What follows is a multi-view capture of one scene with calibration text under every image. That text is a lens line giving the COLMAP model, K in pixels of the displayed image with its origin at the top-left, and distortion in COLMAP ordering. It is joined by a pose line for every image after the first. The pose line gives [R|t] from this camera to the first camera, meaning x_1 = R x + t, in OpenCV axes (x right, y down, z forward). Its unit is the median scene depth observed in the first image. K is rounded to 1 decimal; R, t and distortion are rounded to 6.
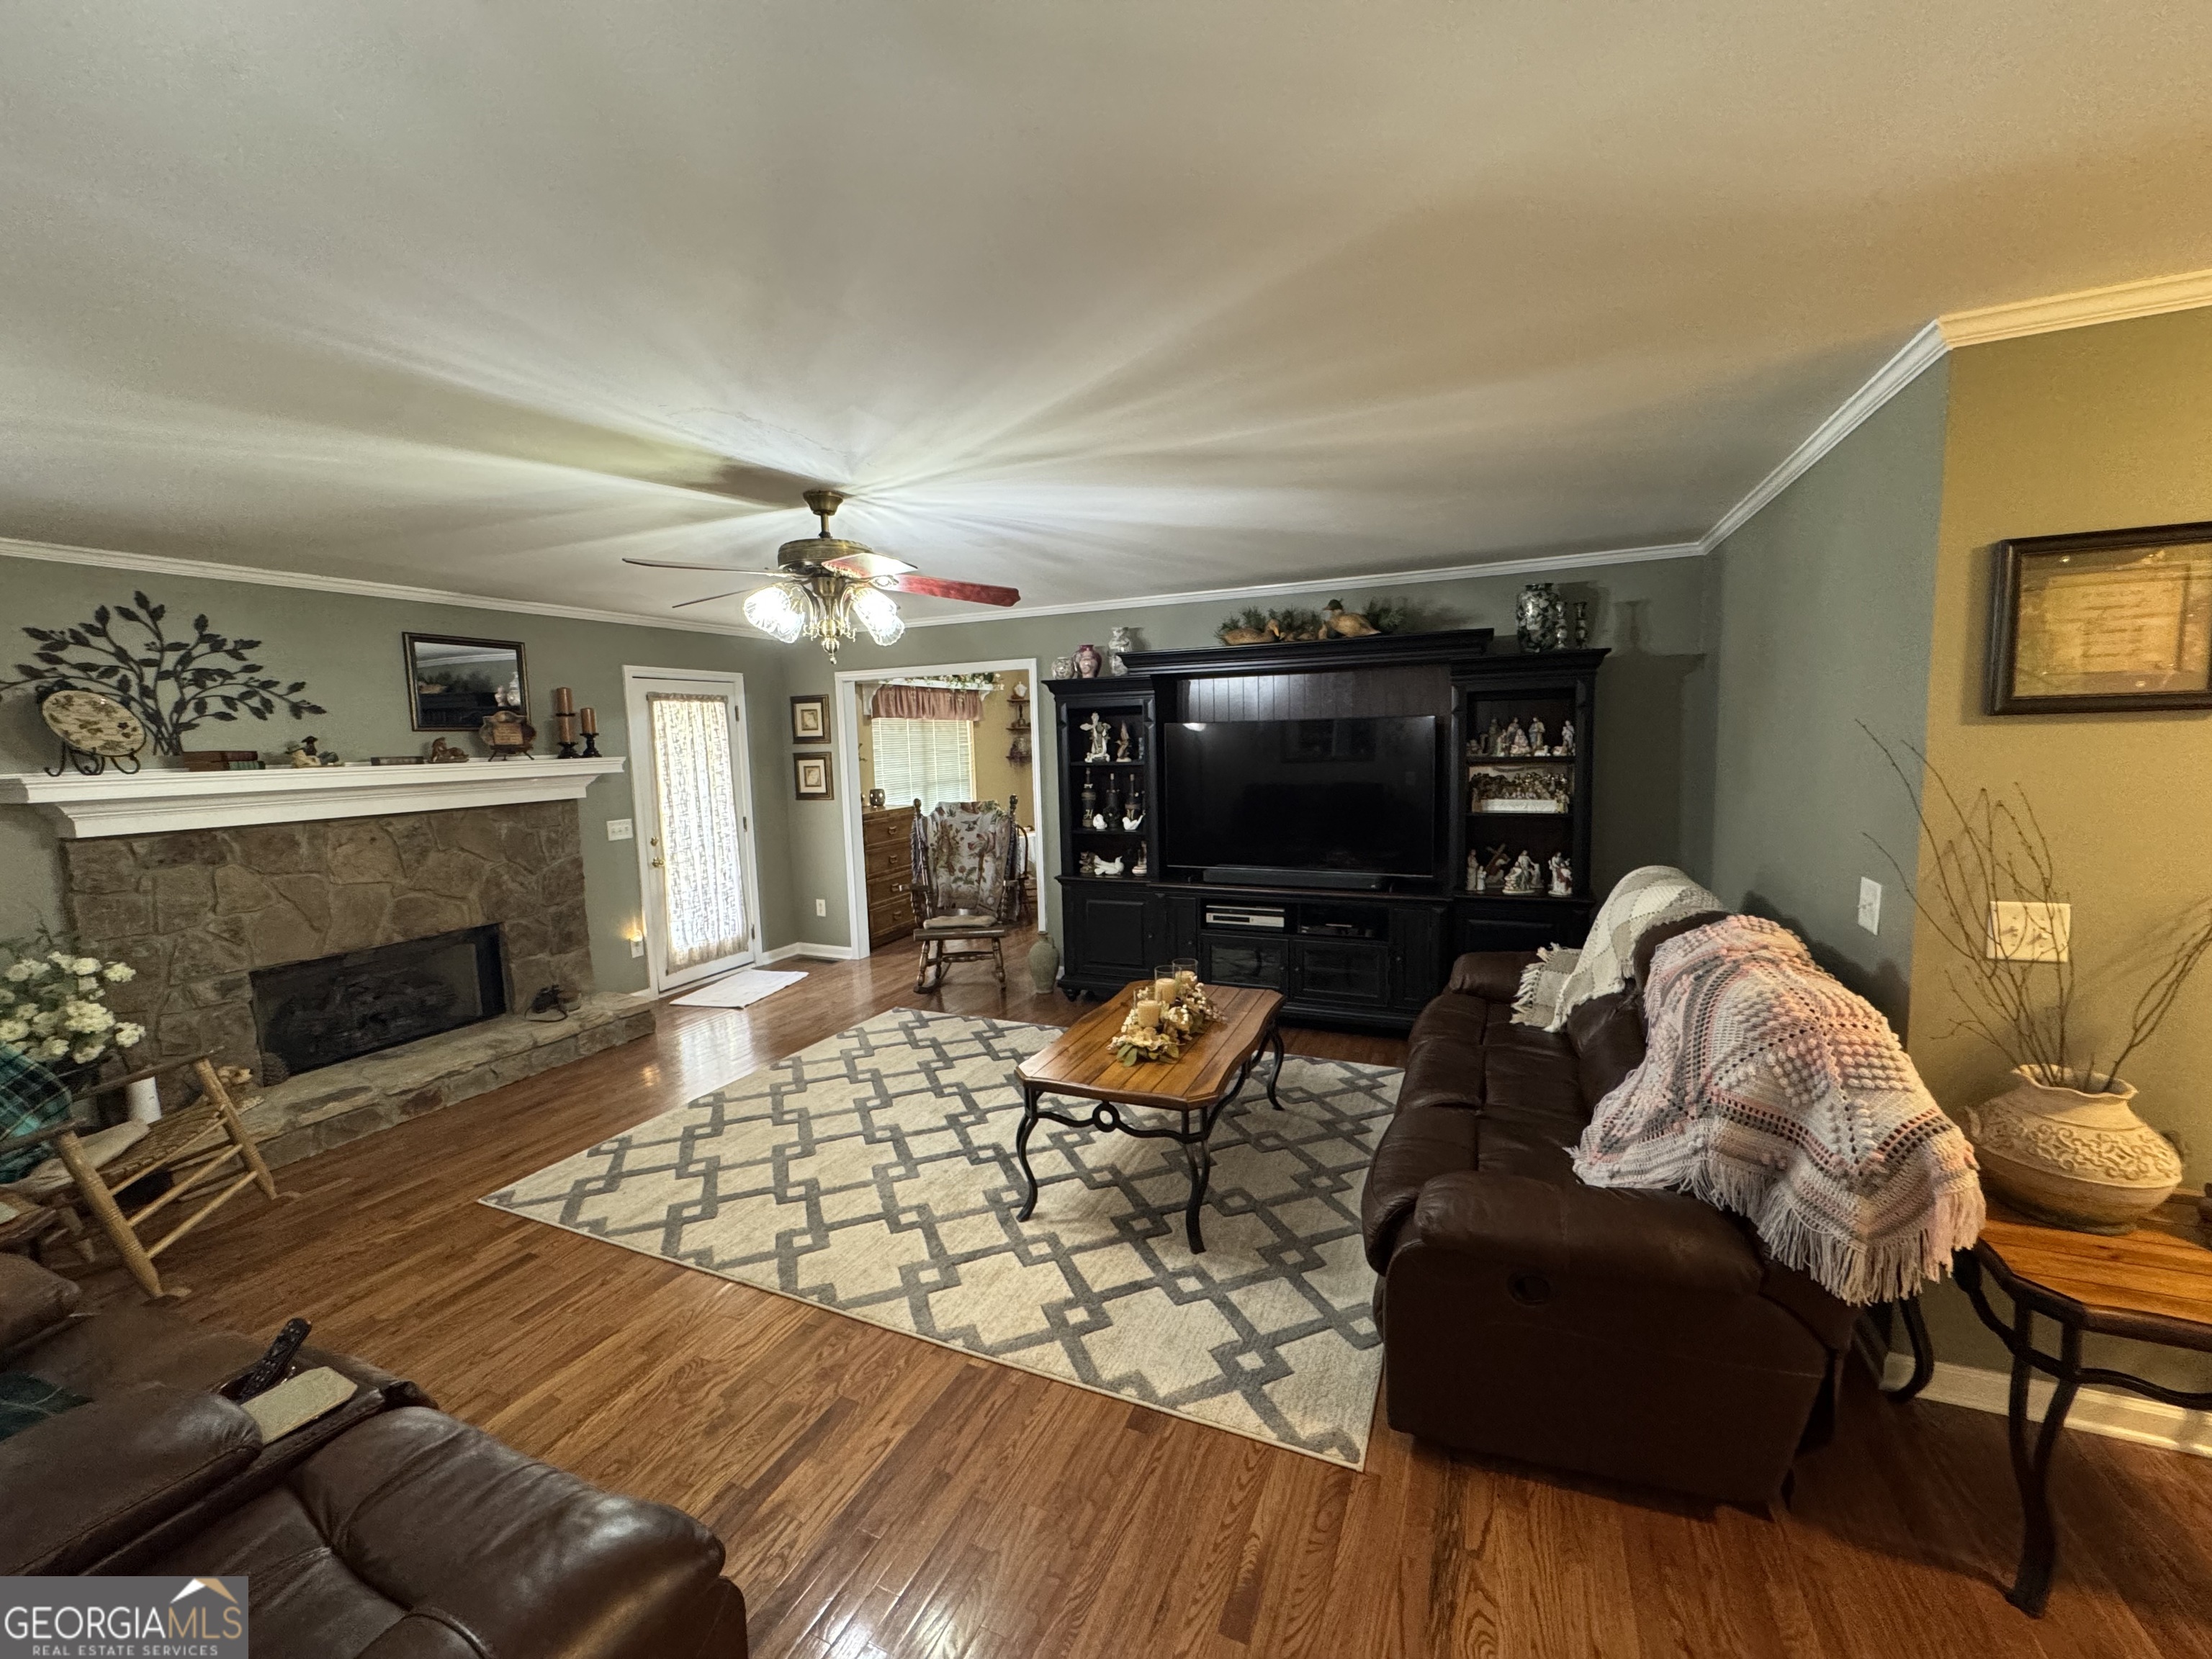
lens RADIAL K [[900.4, 0, 1105.1], [0, 900.4, 825.7], [0, 0, 1]] dist [0.000063, 0.000012]
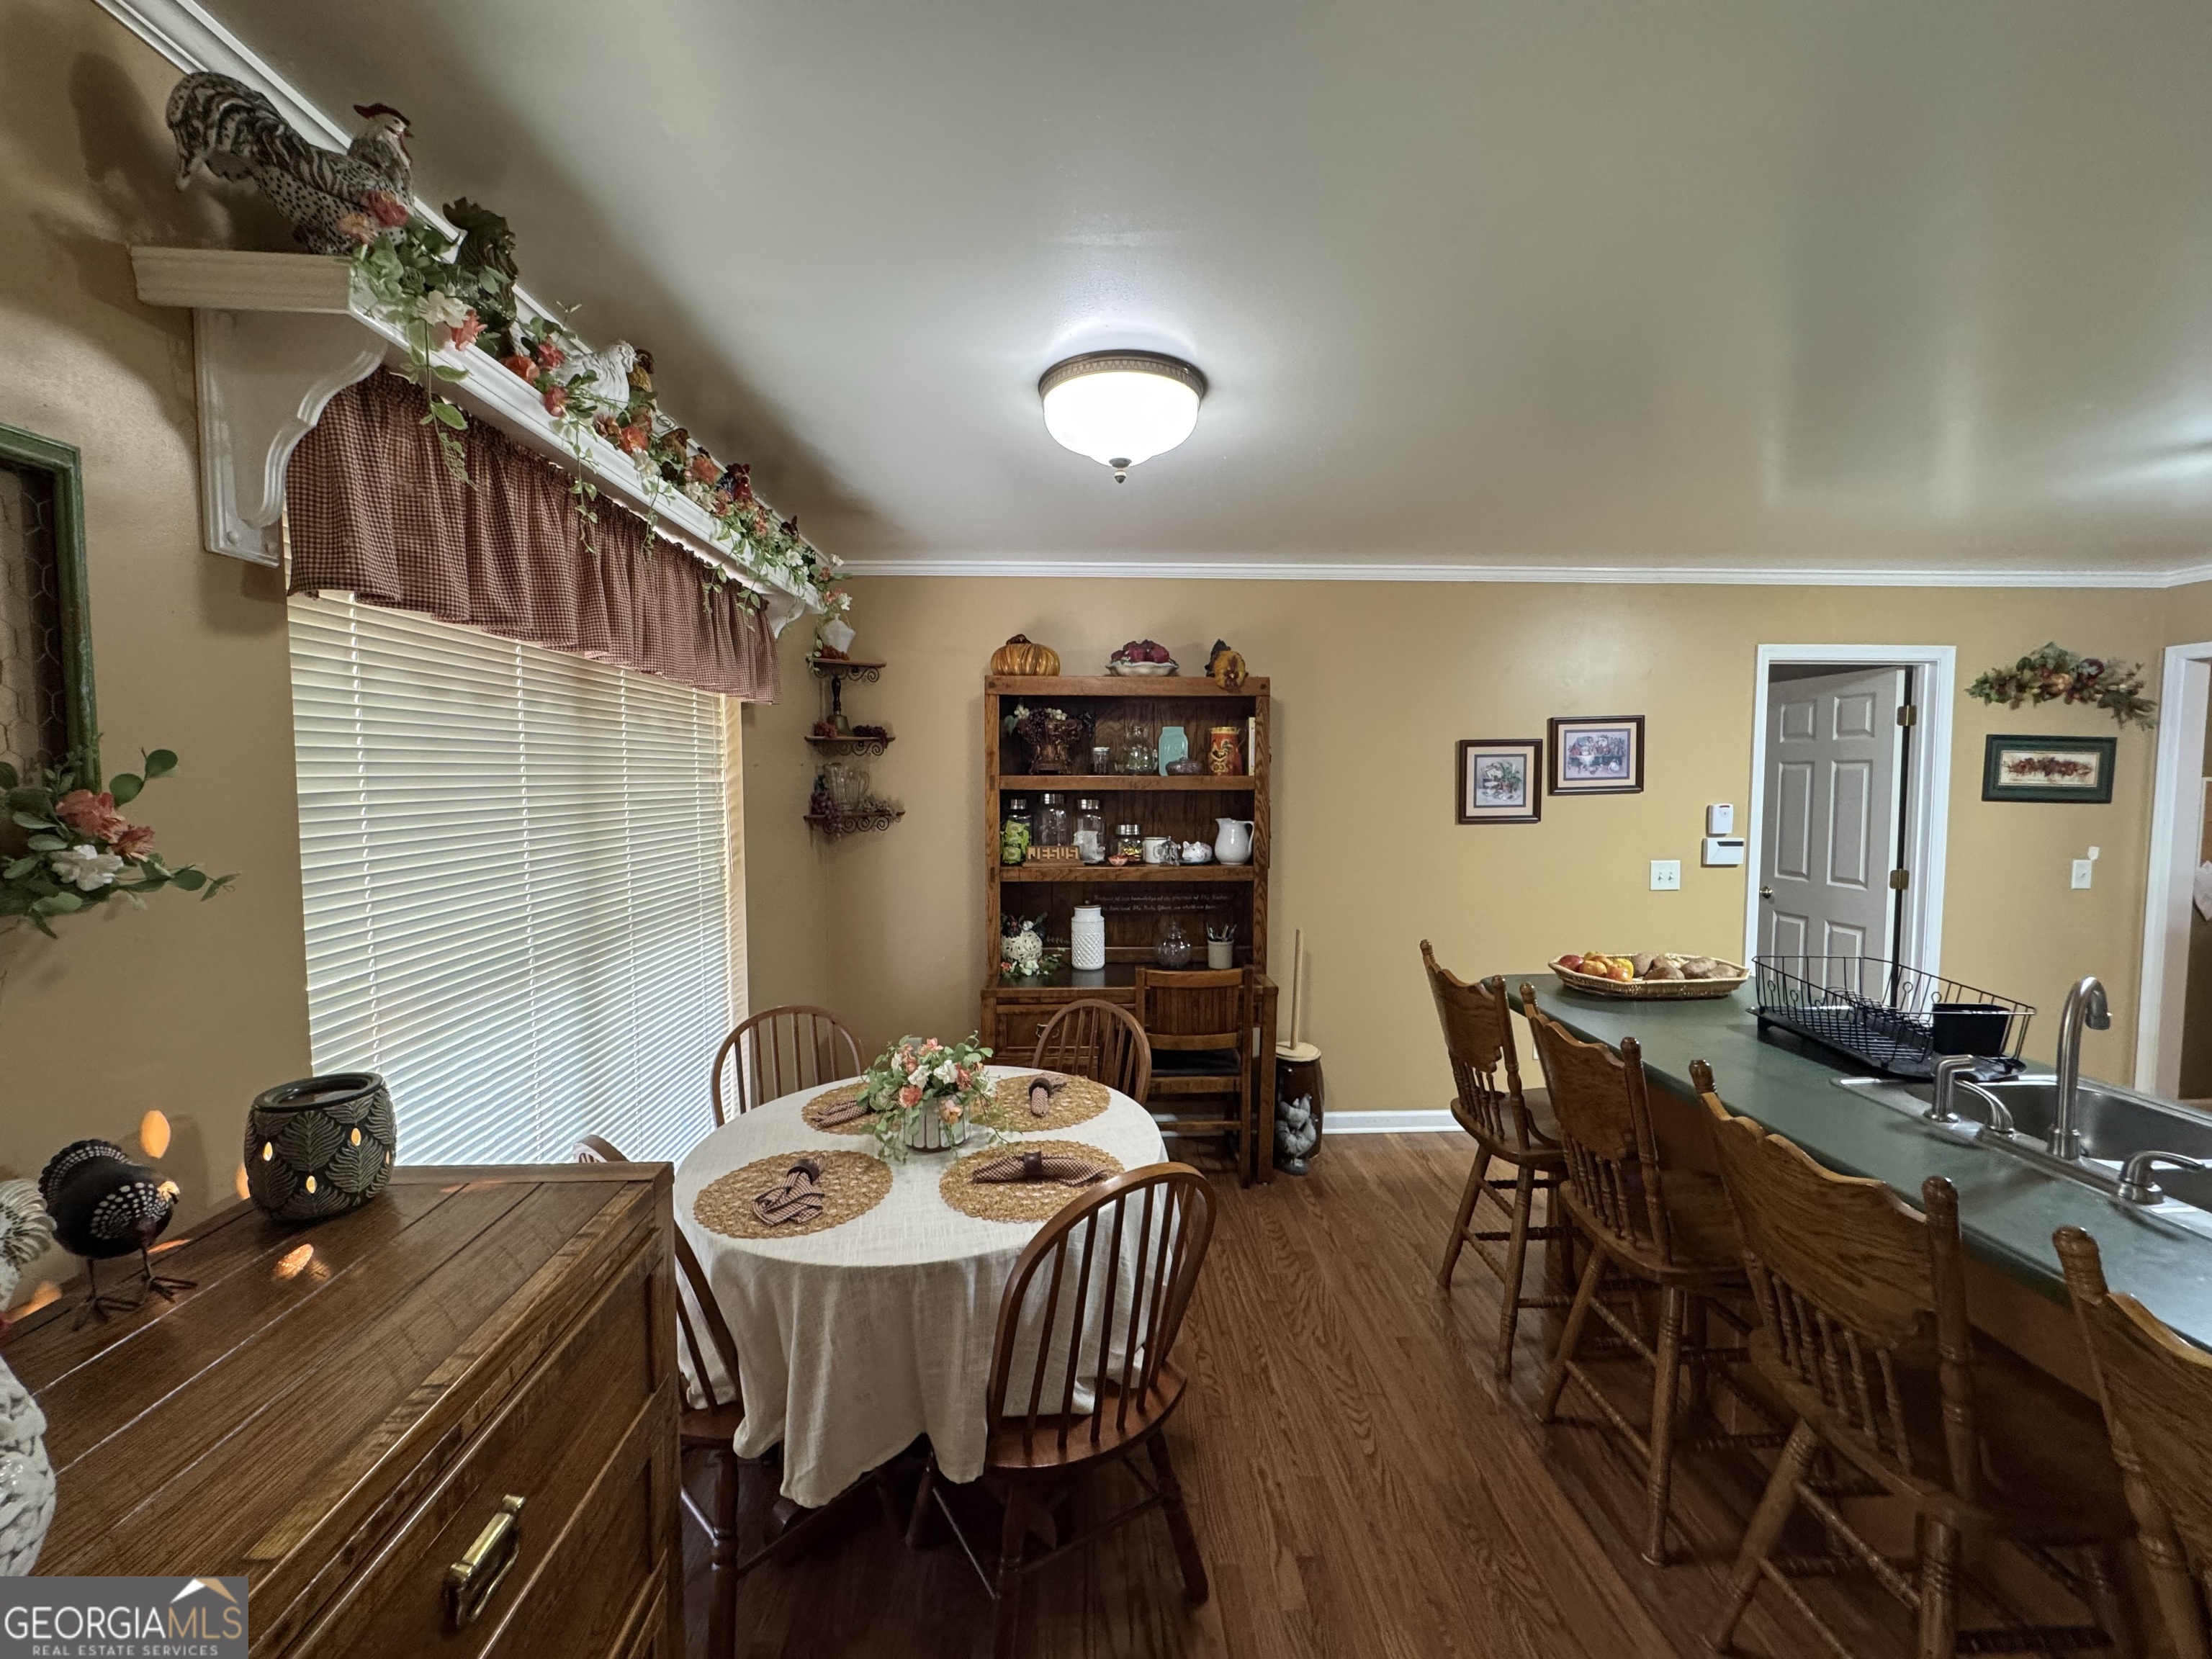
lens RADIAL K [[900.4, 0, 1107.7], [0, 900.4, 829.5], [0, 0, 1]] dist [0.000063, 0.000012]
pose [[0.893506, -0.005586, 0.449016, -0.201983], [0.024403, 0.999049, -0.036131, -0.070152], [-0.448387, 0.043241, 0.892793, 0.796666]]
